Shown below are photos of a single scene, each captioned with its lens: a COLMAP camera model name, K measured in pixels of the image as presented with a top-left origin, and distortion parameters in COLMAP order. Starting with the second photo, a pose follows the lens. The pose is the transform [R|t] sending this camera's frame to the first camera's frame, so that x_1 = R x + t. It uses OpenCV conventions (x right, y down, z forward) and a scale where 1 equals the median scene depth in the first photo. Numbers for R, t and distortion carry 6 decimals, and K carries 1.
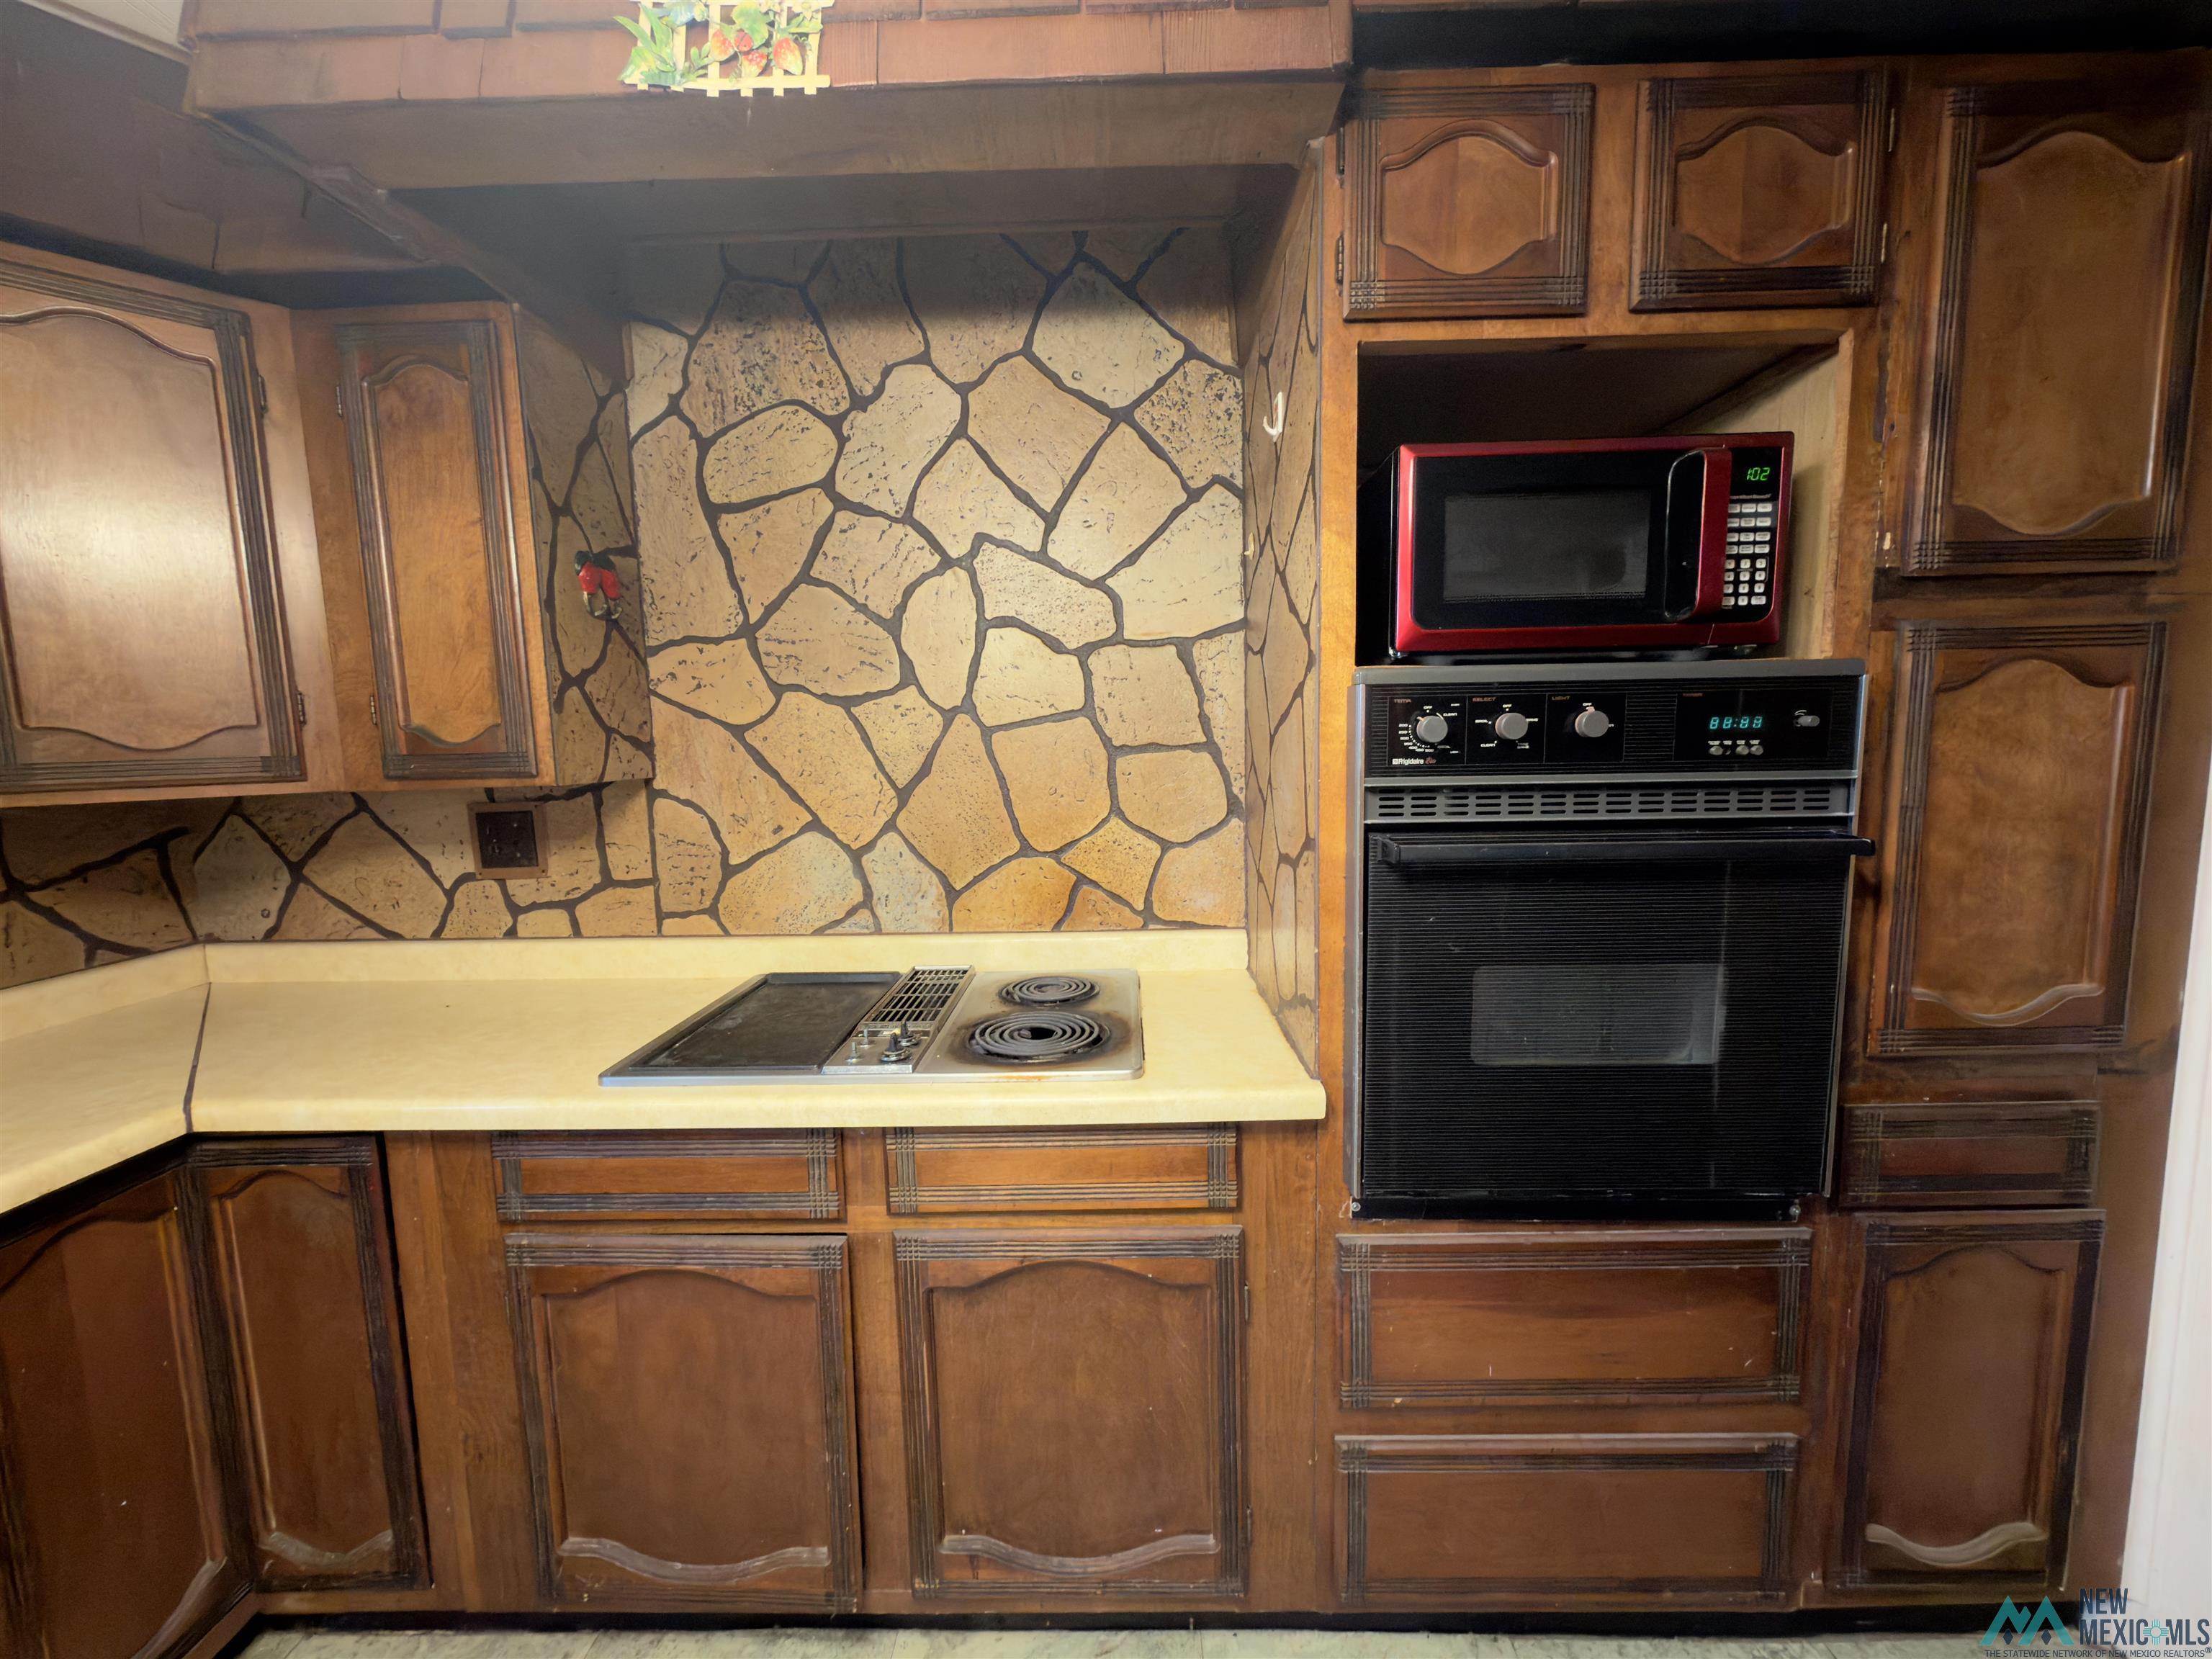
lens RADIAL K [[887.8, 0, 1107.0], [0, 887.8, 834.1], [0, 0, 1]] dist [0.000929, -0.000164]
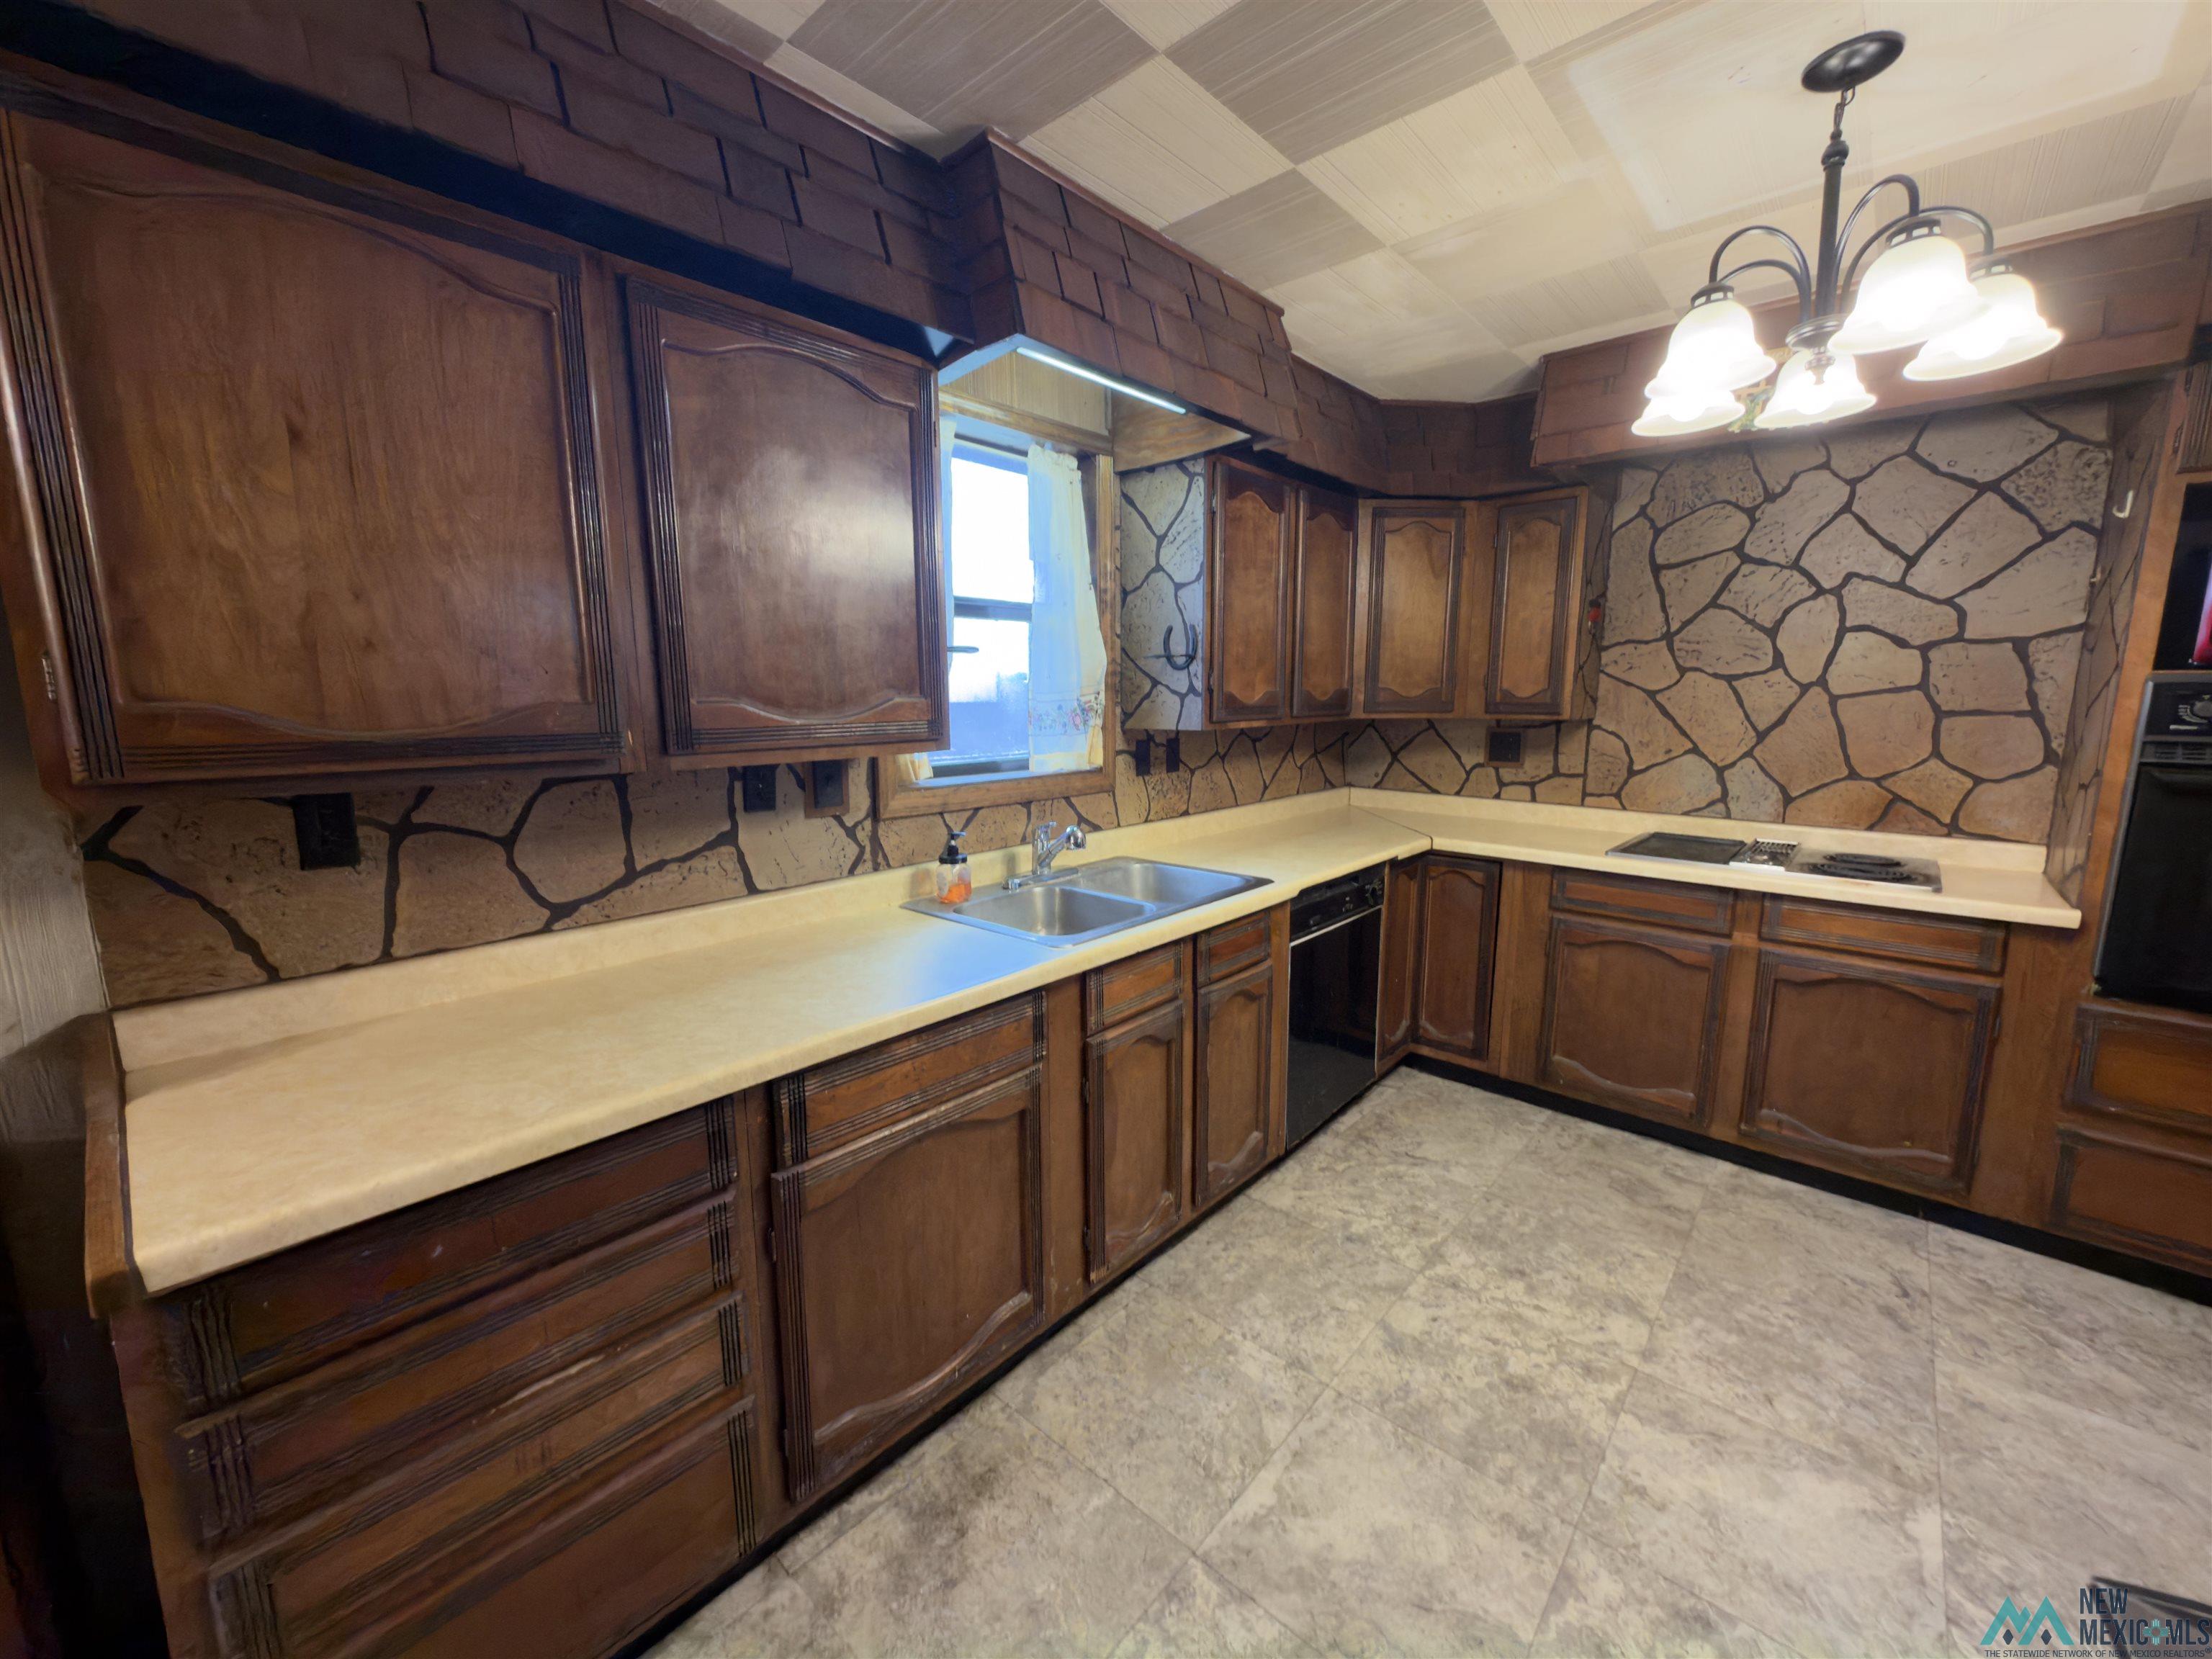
lens RADIAL K [[887.8, 0, 1105.9], [0, 887.8, 831.8], [0, 0, 1]] dist [0.000929, -0.000164]
pose [[0.754996, 0.126836, -0.643345, -0.068145], [-0.091207, 0.991890, 0.088516, 0.101000], [0.649355, -0.008152, 0.760442, -1.072027]]
